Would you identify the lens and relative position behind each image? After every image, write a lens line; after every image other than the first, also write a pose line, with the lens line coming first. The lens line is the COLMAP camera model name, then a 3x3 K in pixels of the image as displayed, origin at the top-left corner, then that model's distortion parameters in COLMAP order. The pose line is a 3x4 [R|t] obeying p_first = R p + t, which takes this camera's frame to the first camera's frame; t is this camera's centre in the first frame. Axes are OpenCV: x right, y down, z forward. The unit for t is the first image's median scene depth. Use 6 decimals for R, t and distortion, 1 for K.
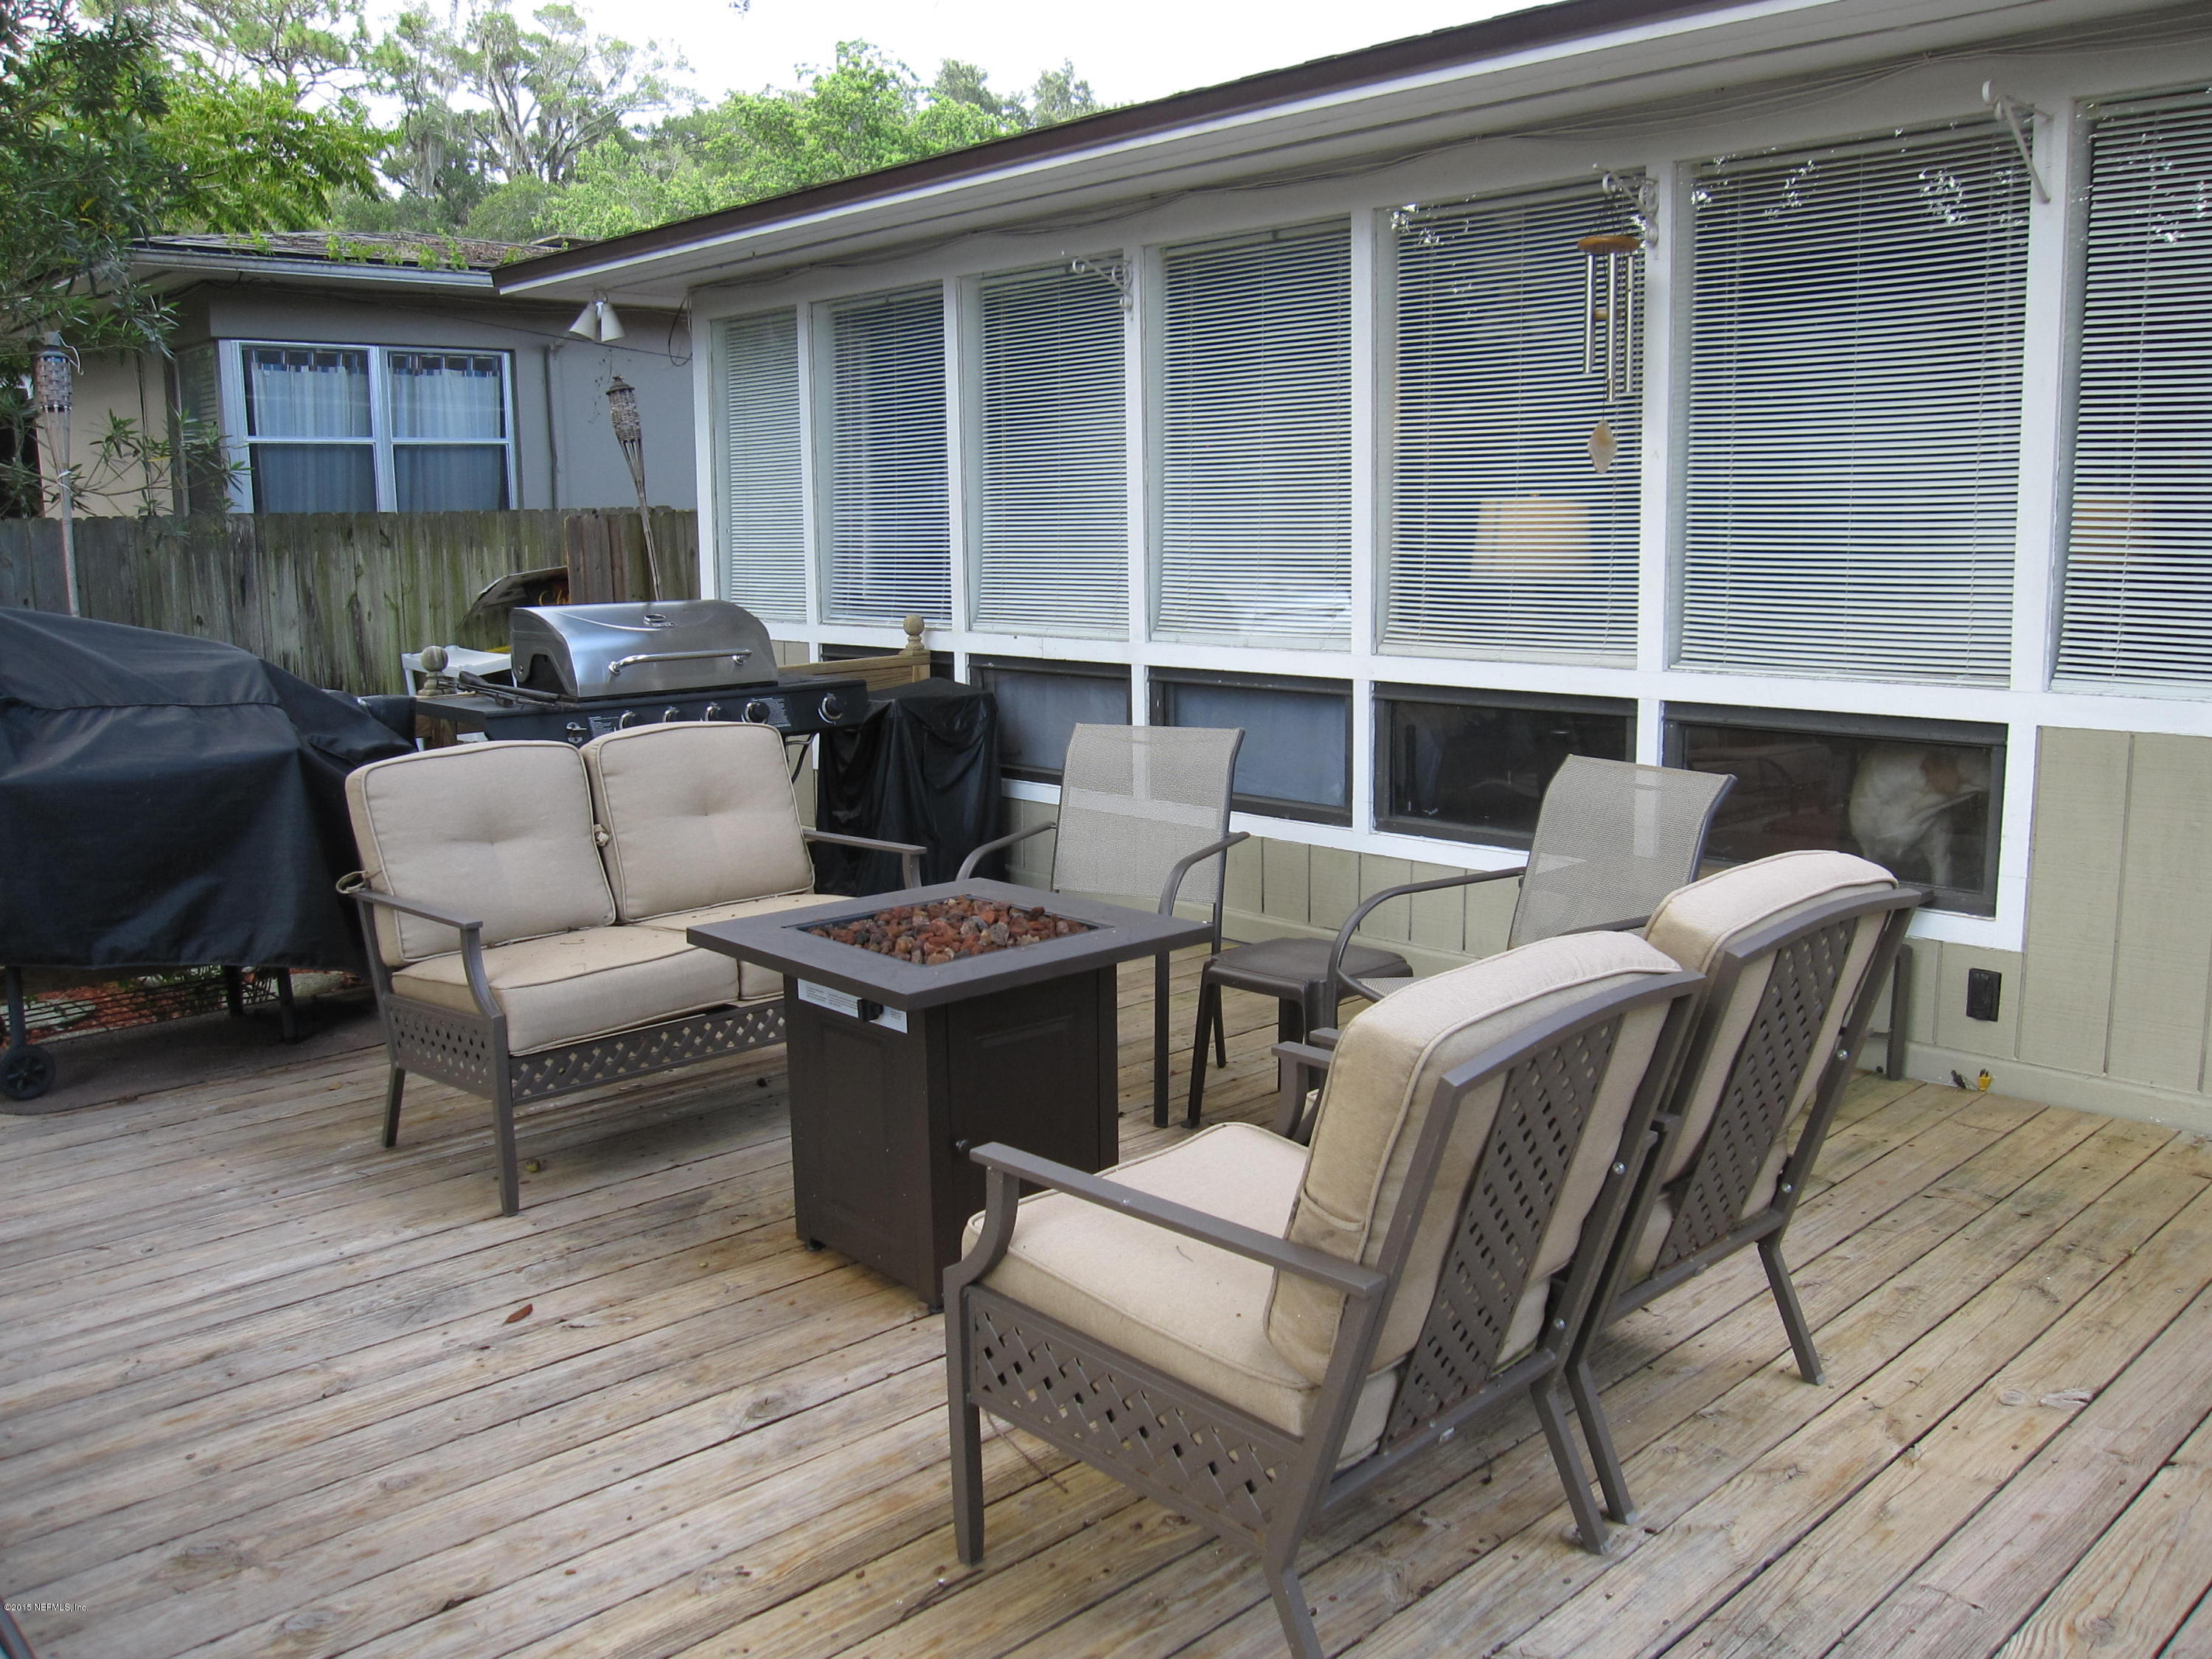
lens RADIAL K [[1841.6, 0, 1102.7], [0, 1841.6, 823.1], [0, 0, 1]] dist [-0.069676, 0.033201]
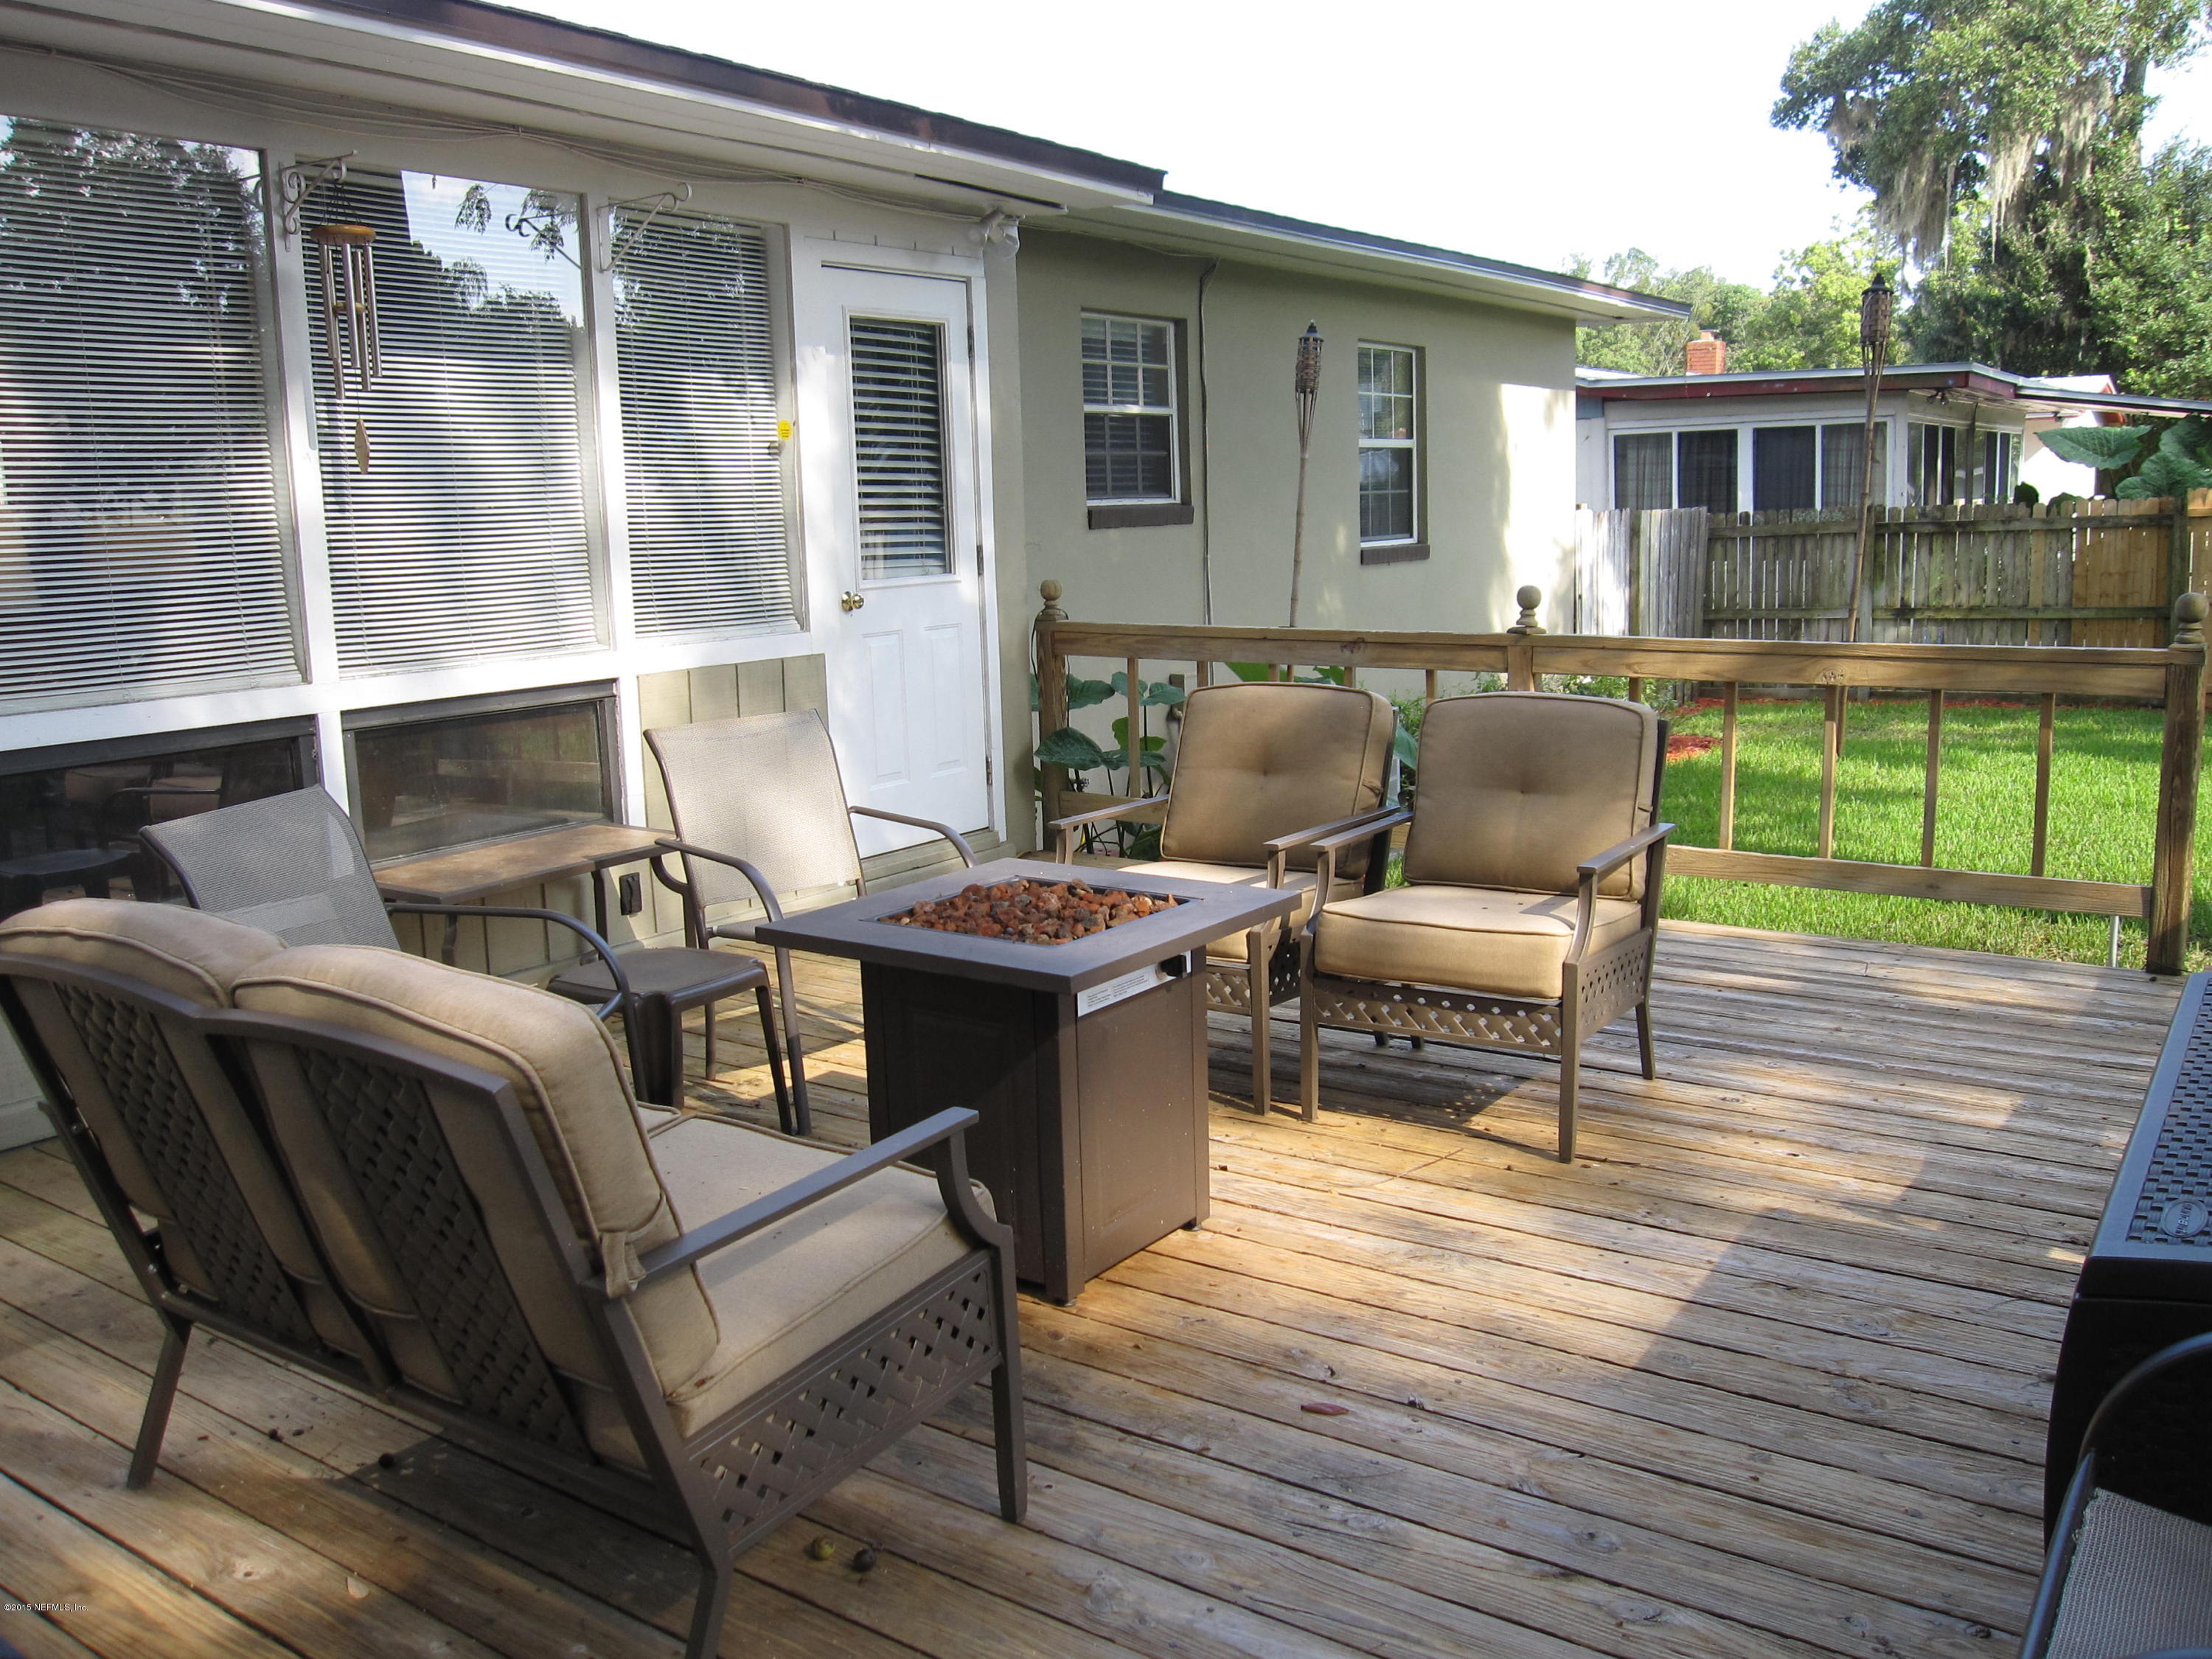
lens RADIAL K [[1841.6, 0, 1098.4], [0, 1841.6, 825.1], [0, 0, 1]] dist [-0.069676, 0.033201]
pose [[-0.194001, -0.147311, 0.969878, -0.086433], [0.187257, 0.964921, 0.184015, -0.013354], [-0.962963, 0.217316, -0.159611, 0.093969]]
